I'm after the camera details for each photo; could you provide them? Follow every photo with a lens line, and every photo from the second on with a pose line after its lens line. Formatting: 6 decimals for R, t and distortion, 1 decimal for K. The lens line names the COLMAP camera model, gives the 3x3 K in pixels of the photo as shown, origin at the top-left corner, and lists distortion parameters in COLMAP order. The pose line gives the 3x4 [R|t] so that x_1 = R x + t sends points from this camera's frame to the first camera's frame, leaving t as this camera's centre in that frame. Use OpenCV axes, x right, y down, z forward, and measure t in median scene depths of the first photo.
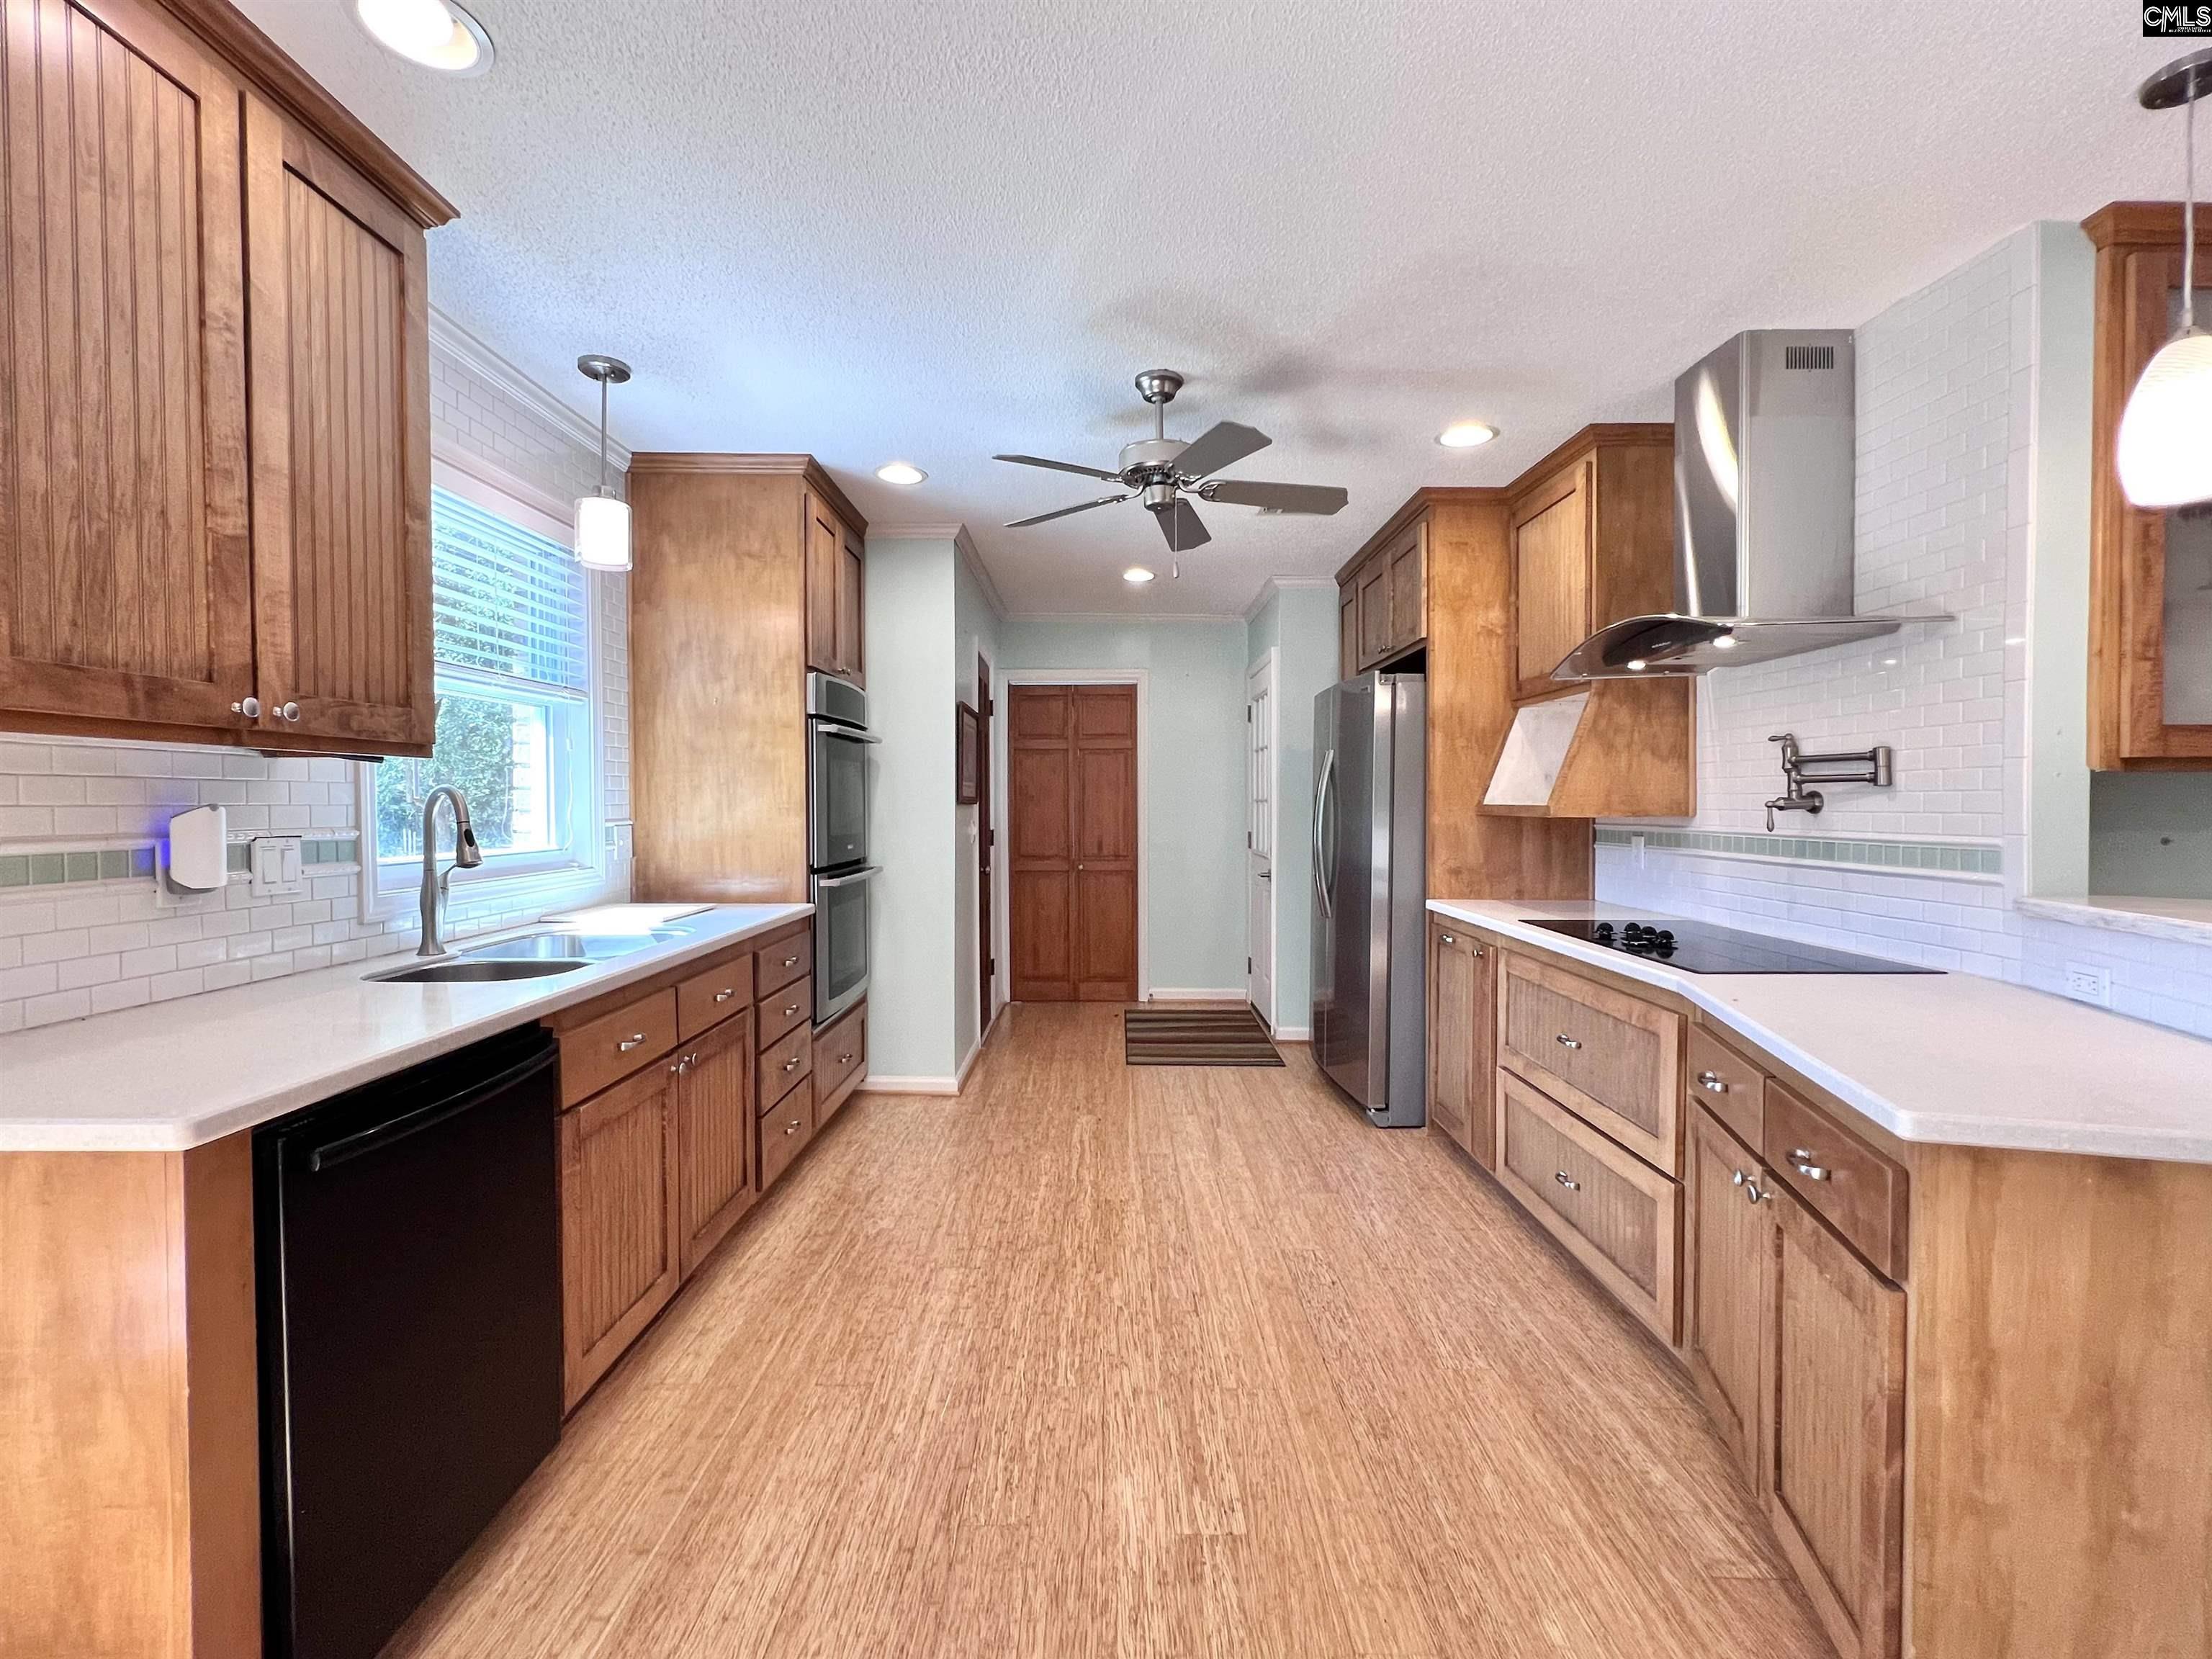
lens RADIAL K [[981.6, 0, 1102.6], [0, 981.6, 824.7], [0, 0, 1]] dist [-0.000459, 0.000043]
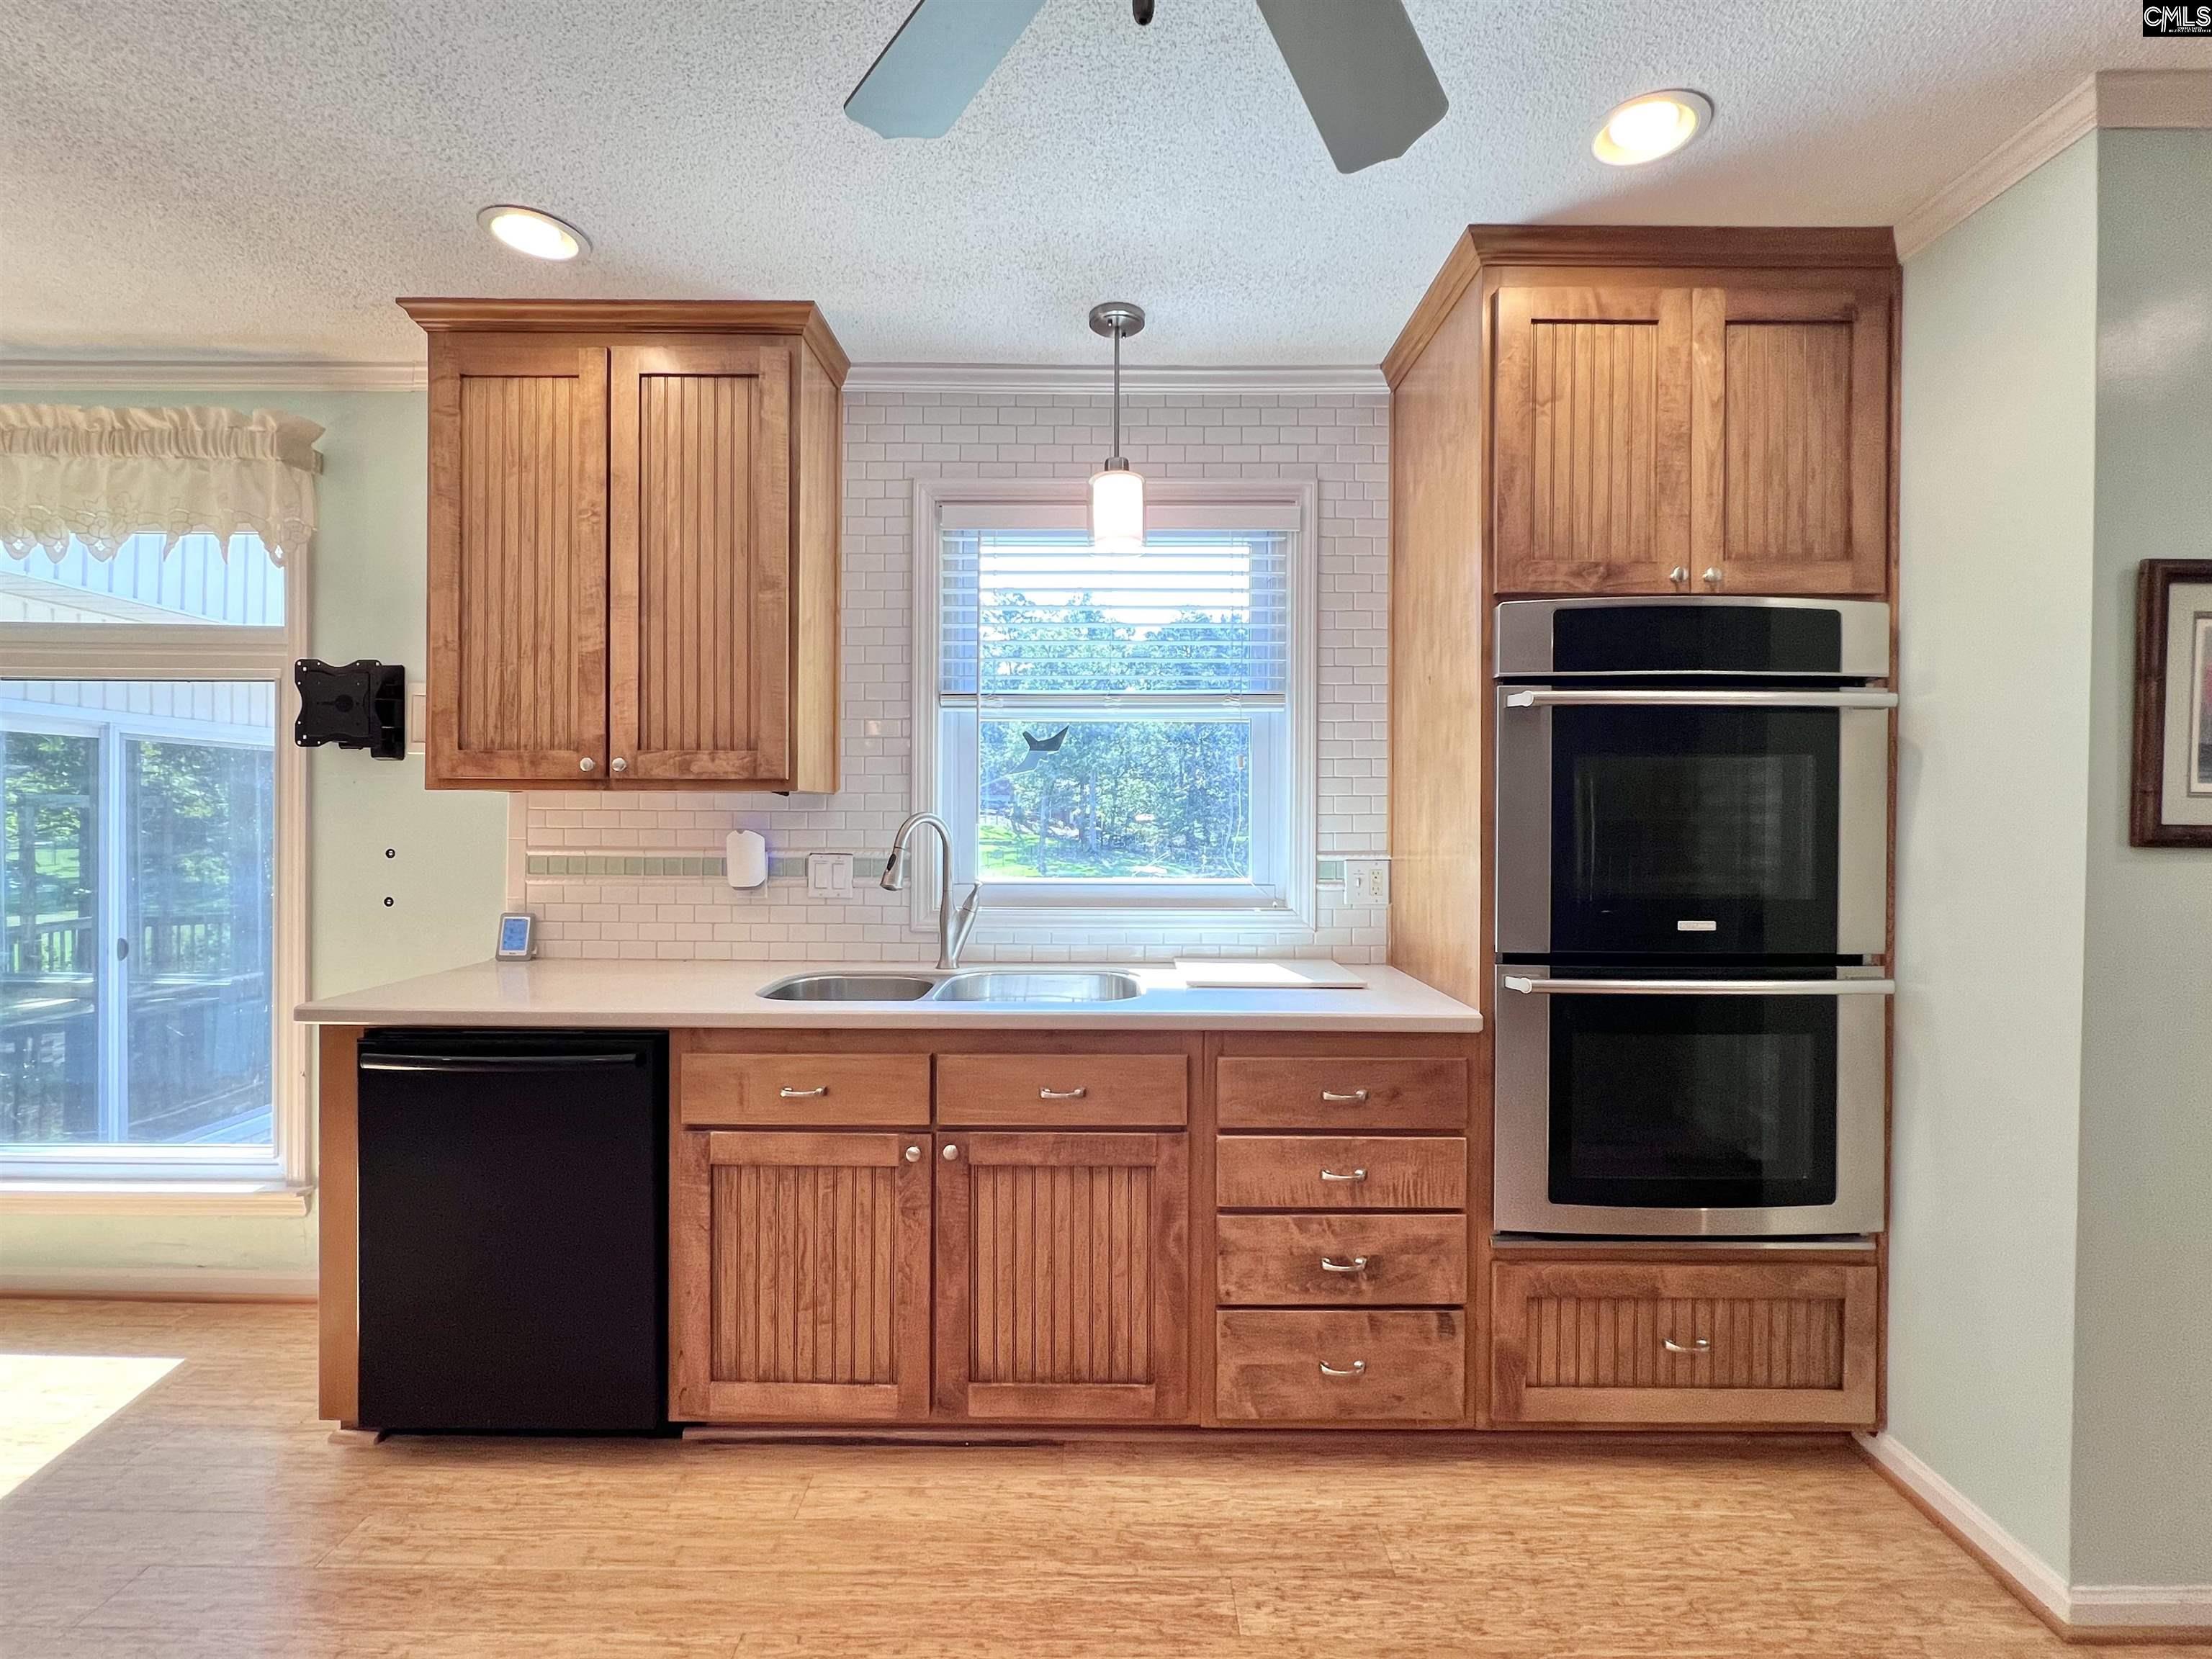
lens RADIAL K [[981.6, 0, 1102.6], [0, 981.6, 824.7], [0, 0, 1]] dist [-0.000459, 0.000043]
pose [[-0.000335, 0.009350, -0.999956, 0.363358], [-0.026724, 0.999599, 0.009356, -0.037639], [0.999643, 0.026726, -0.000085, 1.053745]]
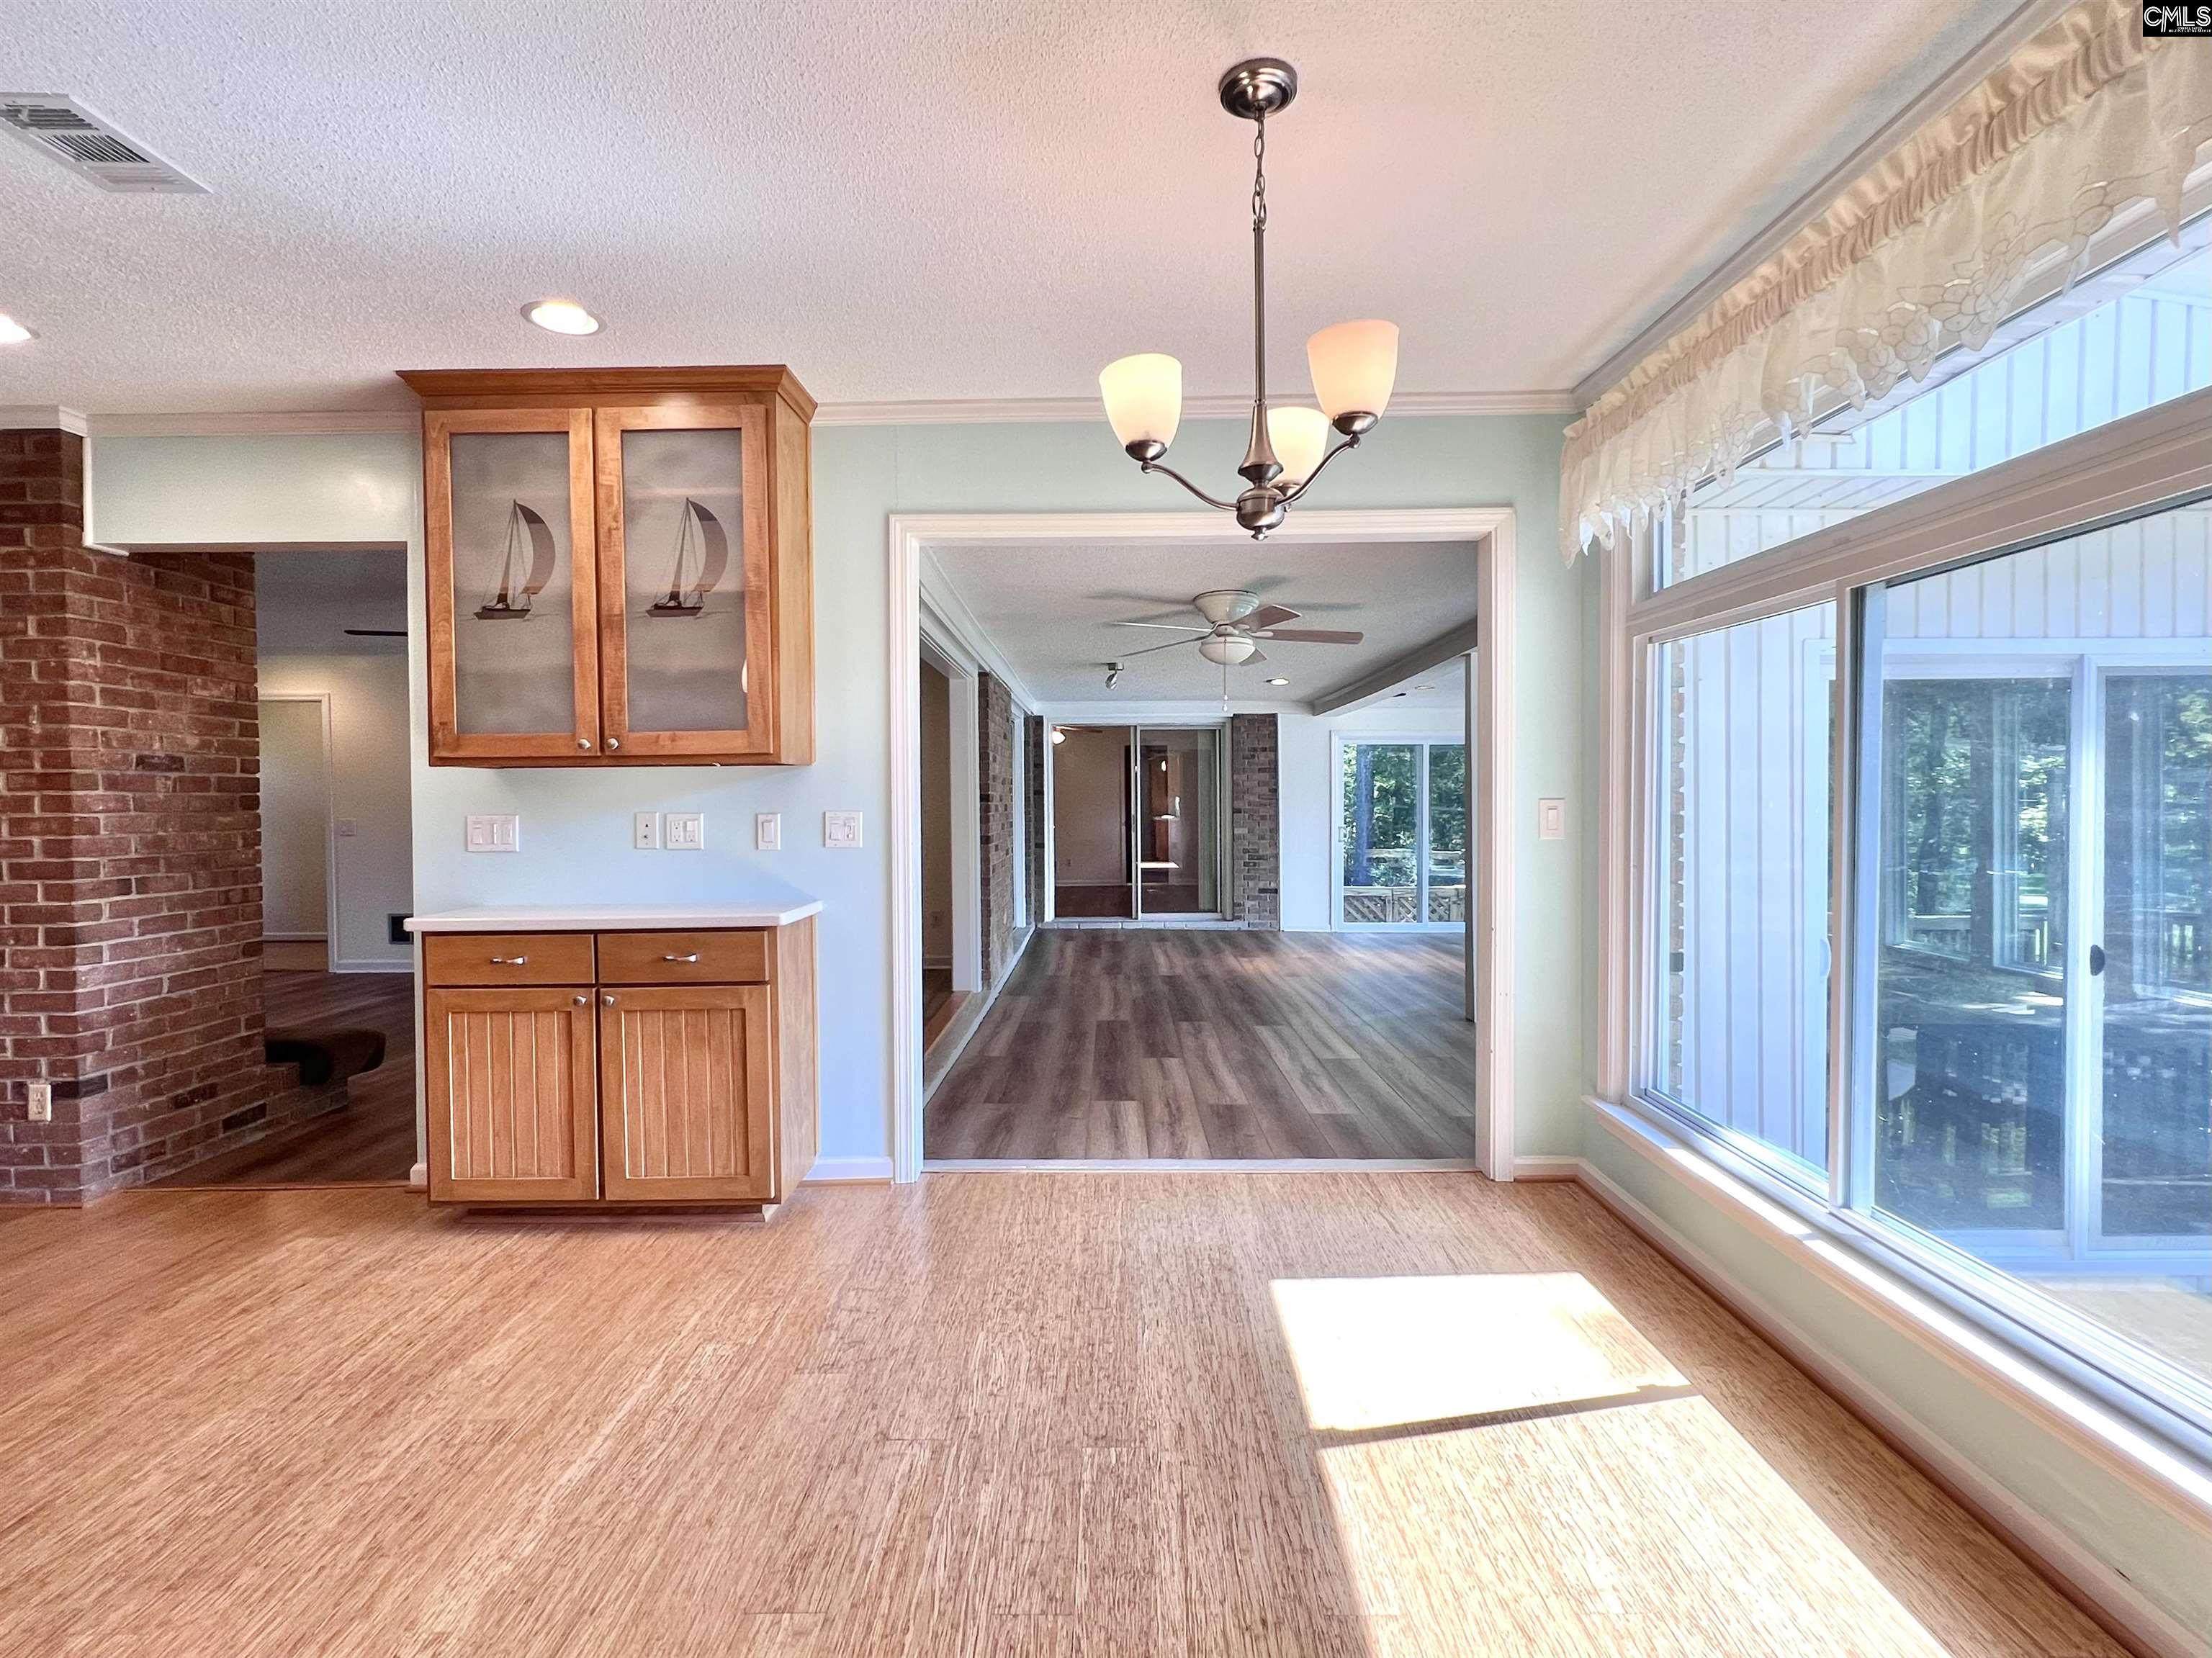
lens RADIAL K [[1071.8, 0, 1104.2], [0, 1071.8, 822.5], [0, 0, 1]] dist [-0.001381, -0.000097]
pose [[-0.999936, 0.009736, 0.005787, -0.078307], [0.009965, 0.999108, 0.041029, -0.004848], [-0.005382, 0.041084, -0.999141, 0.725051]]
